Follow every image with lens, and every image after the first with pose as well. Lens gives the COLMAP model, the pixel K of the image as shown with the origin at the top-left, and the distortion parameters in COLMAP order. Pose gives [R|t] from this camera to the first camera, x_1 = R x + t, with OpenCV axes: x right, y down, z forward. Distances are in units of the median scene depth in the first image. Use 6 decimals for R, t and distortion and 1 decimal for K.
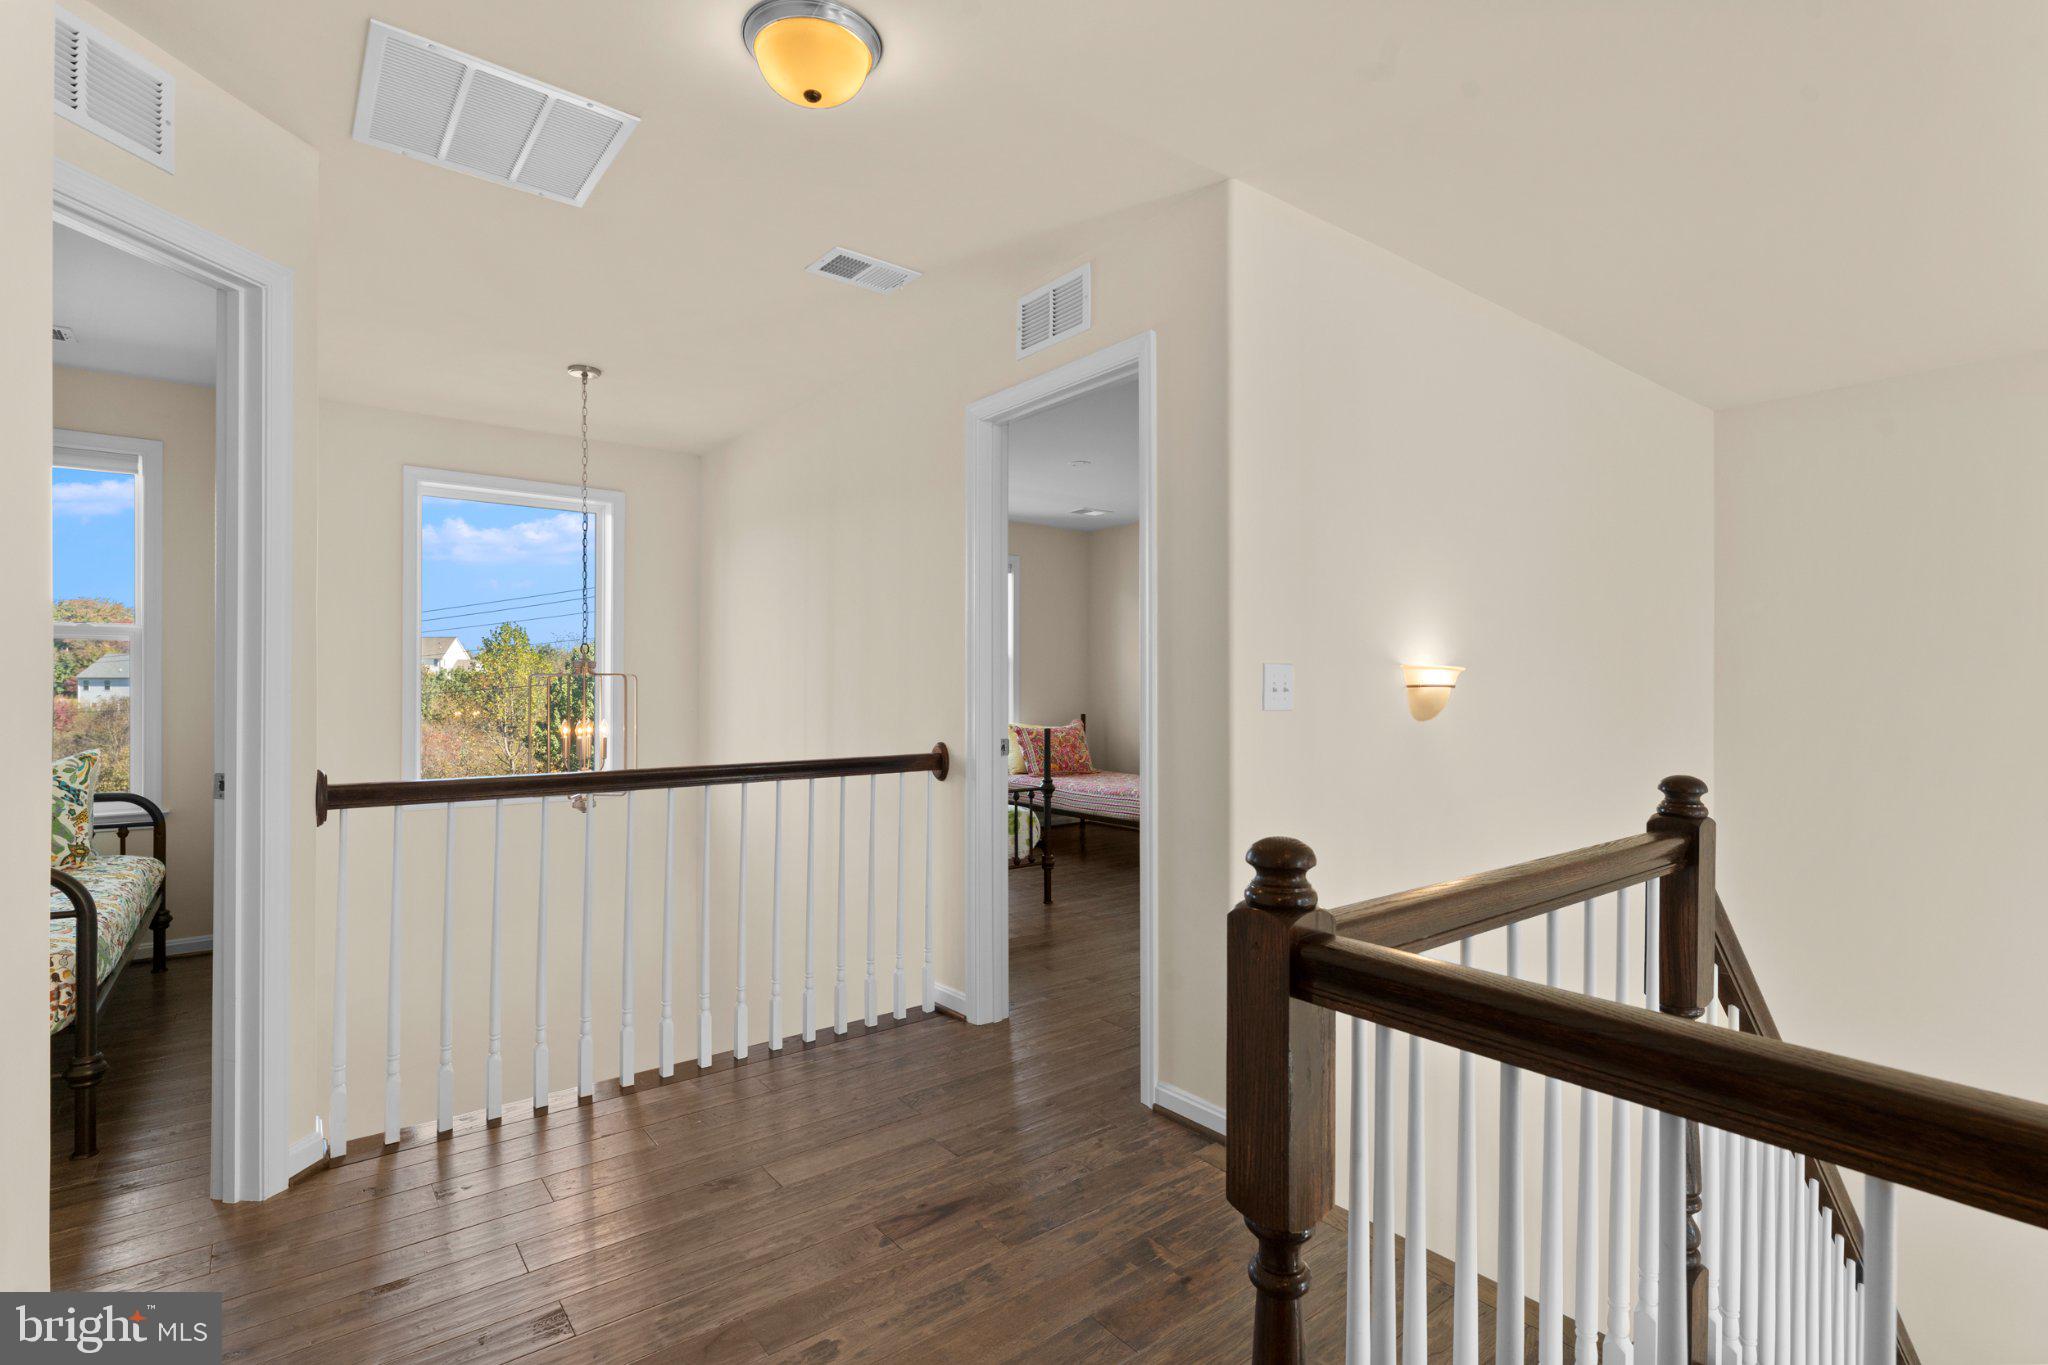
lens RADIAL K [[950.4, 0, 1032.6], [0, 950.4, 687.3], [0, 0, 1]] dist [-0.004615, -0.000736]
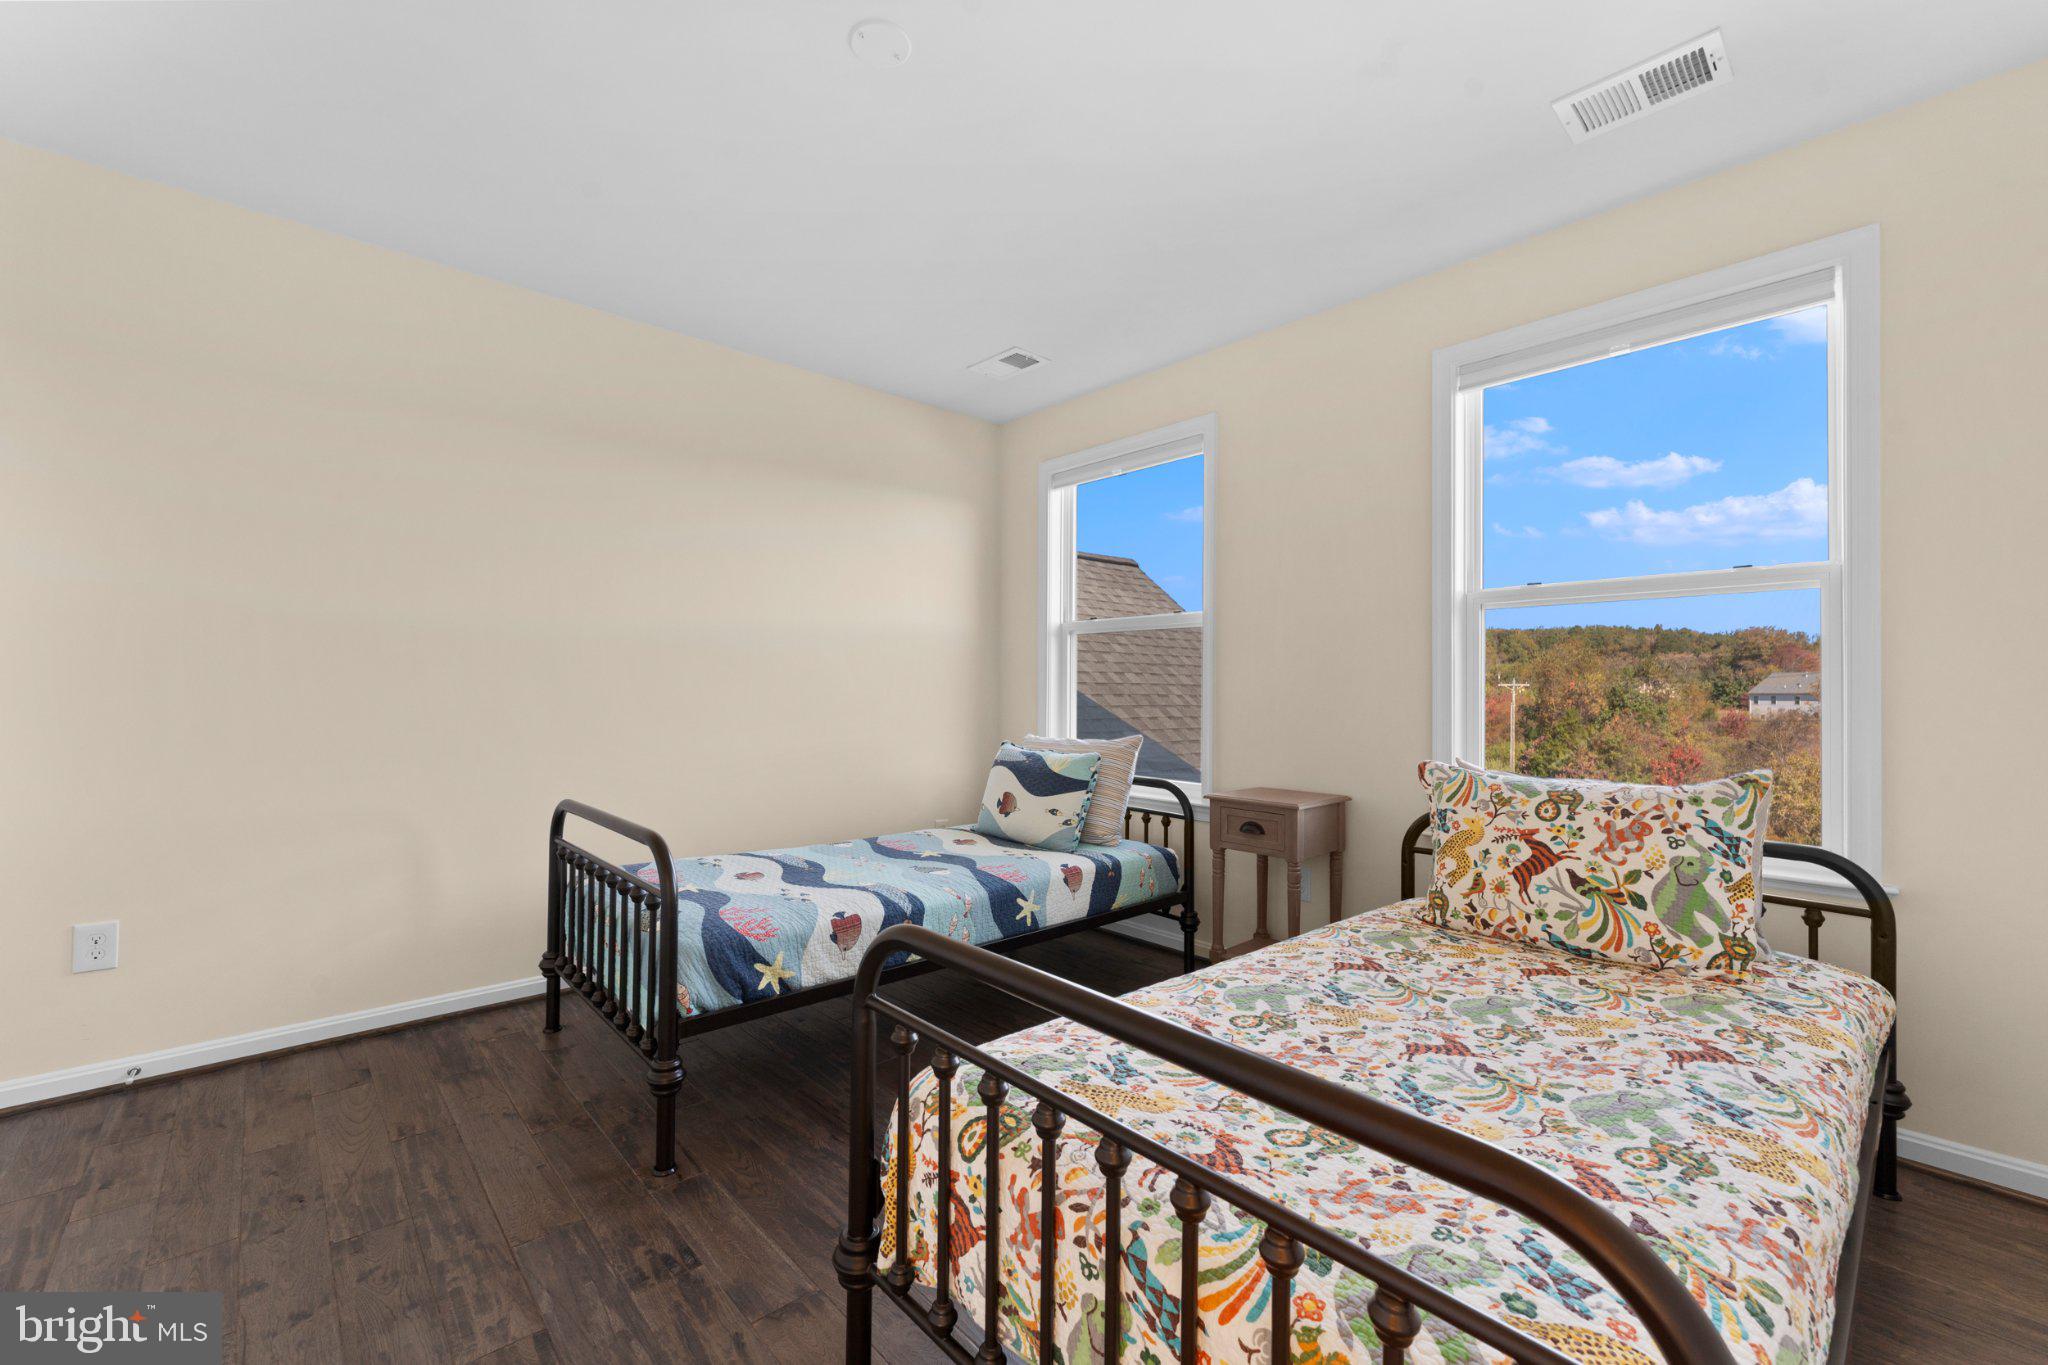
lens RADIAL K [[805.1, 0, 1032.6], [0, 805.1, 689.1], [0, 0, 1]] dist [0.007501, -0.001605]
pose [[0.055018, -0.011463, -0.998420, -0.503248], [-0.006070, 0.999912, -0.011814, 0.024410], [0.998467, 0.006710, 0.054943, 0.506935]]
